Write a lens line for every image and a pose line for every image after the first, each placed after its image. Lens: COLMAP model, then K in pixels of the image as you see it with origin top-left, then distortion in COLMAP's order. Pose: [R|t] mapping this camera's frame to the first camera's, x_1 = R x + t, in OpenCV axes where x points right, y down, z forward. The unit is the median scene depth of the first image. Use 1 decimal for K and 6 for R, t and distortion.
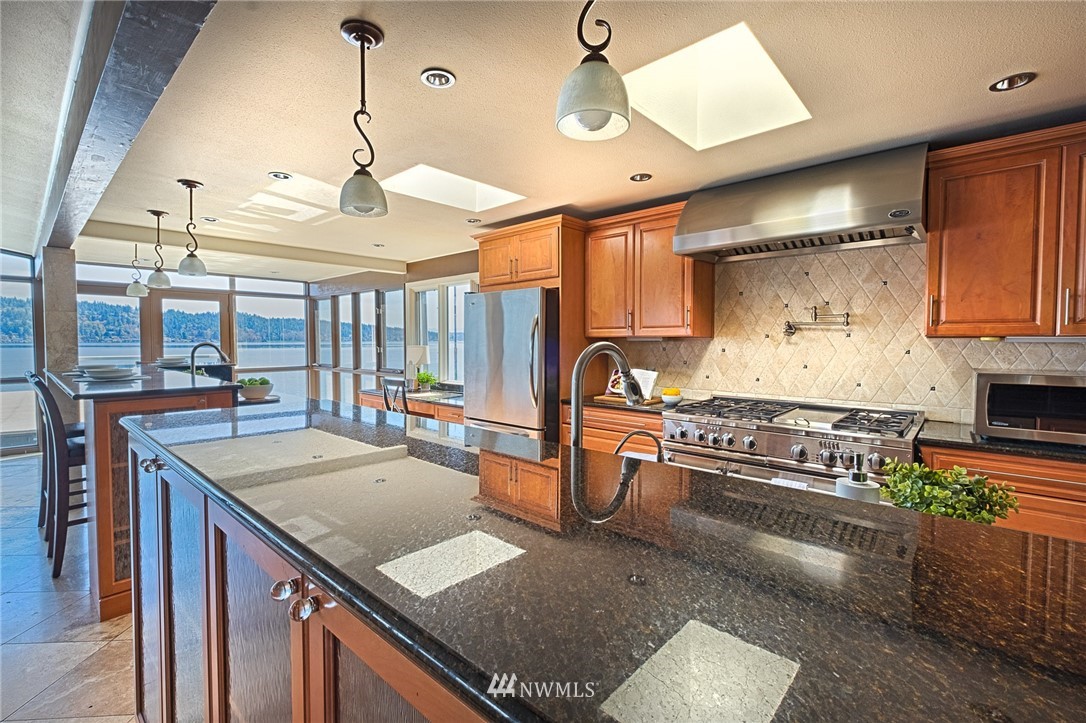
lens RADIAL K [[485.5, 0, 531.9], [0, 485.5, 357.7], [0, 0, 1]] dist [-0.007403, 0.000409]
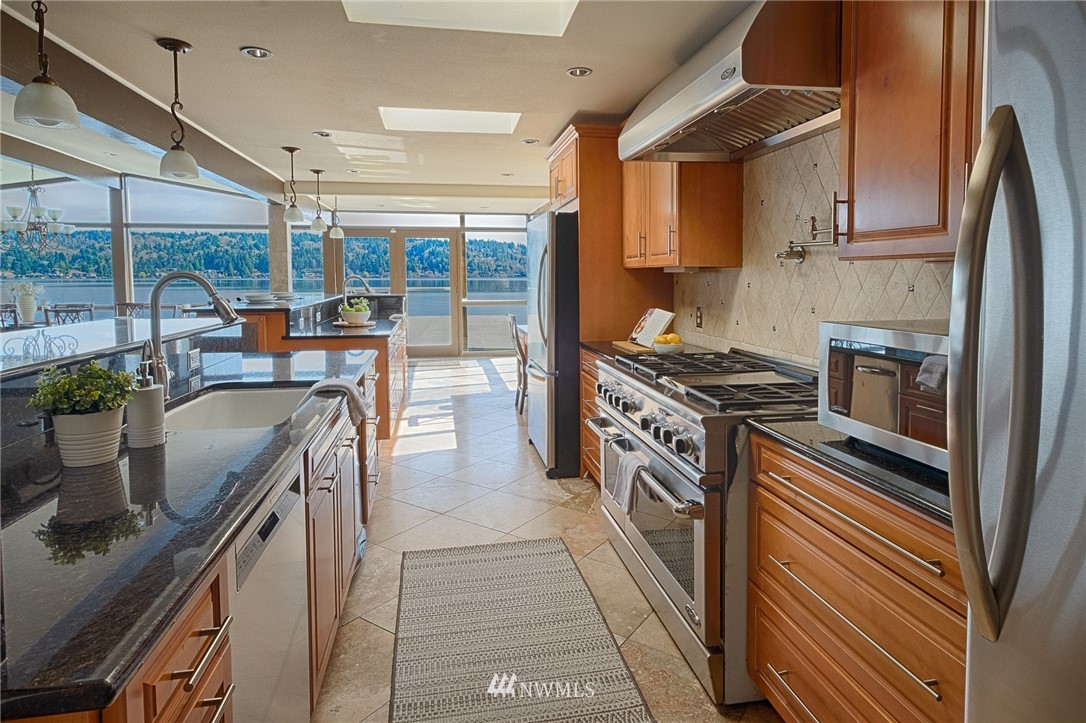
lens RADIAL K [[597.3, 0, 534.5], [0, 597.3, 319.1], [0, 0, 1]] dist [0.001814, -0.000581]
pose [[0.790865, 0.044293, -0.610386, 0.395026], [-0.021696, 0.998780, 0.044366, 0.001180], [0.611606, -0.021845, 0.790861, 0.071889]]
